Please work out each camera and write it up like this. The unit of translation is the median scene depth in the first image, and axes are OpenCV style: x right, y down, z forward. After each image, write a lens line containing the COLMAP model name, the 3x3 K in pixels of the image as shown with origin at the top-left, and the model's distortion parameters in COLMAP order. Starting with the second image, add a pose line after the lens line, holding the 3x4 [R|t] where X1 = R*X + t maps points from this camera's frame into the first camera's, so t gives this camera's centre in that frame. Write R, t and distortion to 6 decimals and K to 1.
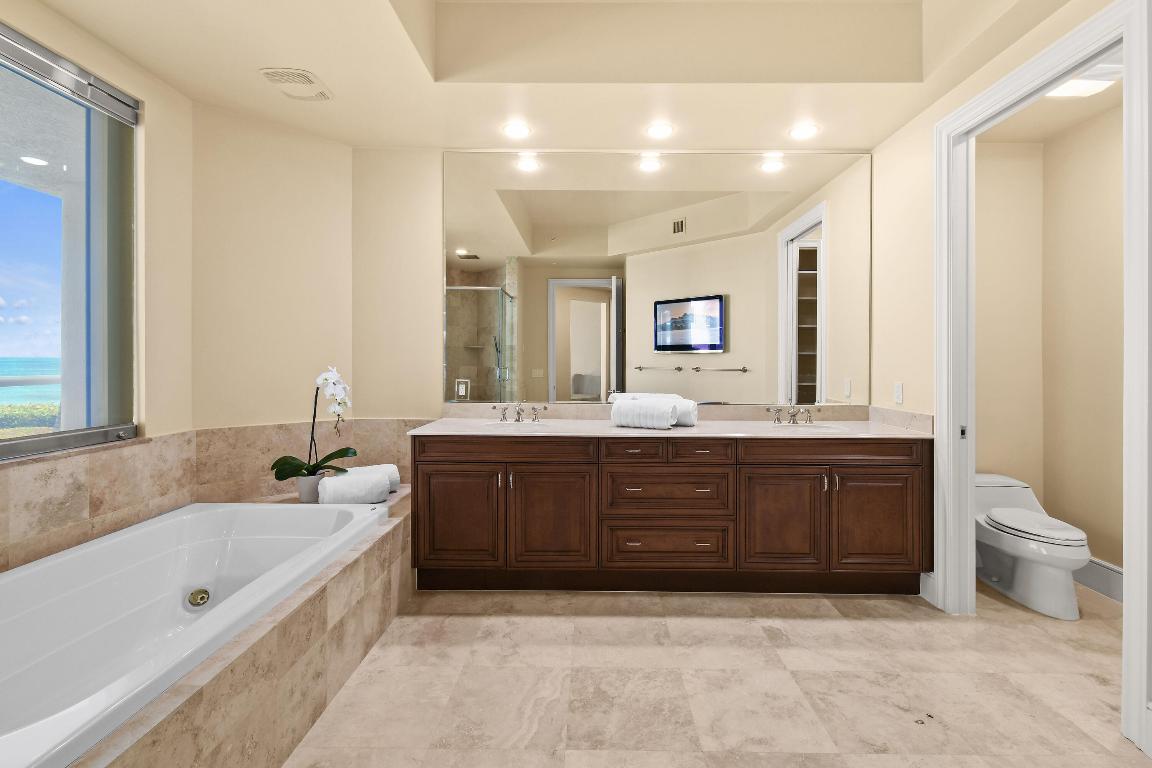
lens RADIAL K [[479.7, 0, 592.7], [0, 479.7, 354.9], [0, 0, 1]] dist [0.004235, -0.003117]
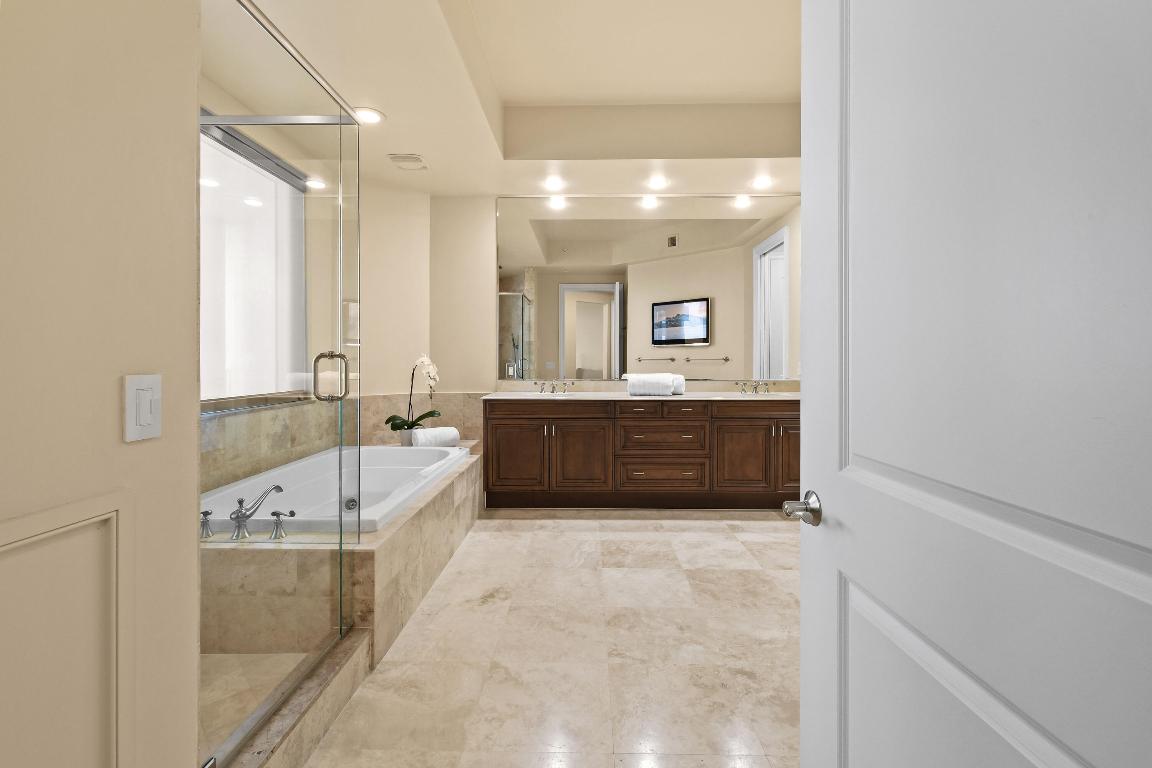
lens RADIAL K [[479.7, 0, 563.3], [0, 479.7, 360.7], [0, 0, 1]] dist [0.004235, -0.003117]
pose [[0.998582, -0.004148, -0.053076, -0.062968], [0.004821, 0.999910, 0.012552, 0.033720], [0.053019, -0.012790, 0.998512, -0.446243]]
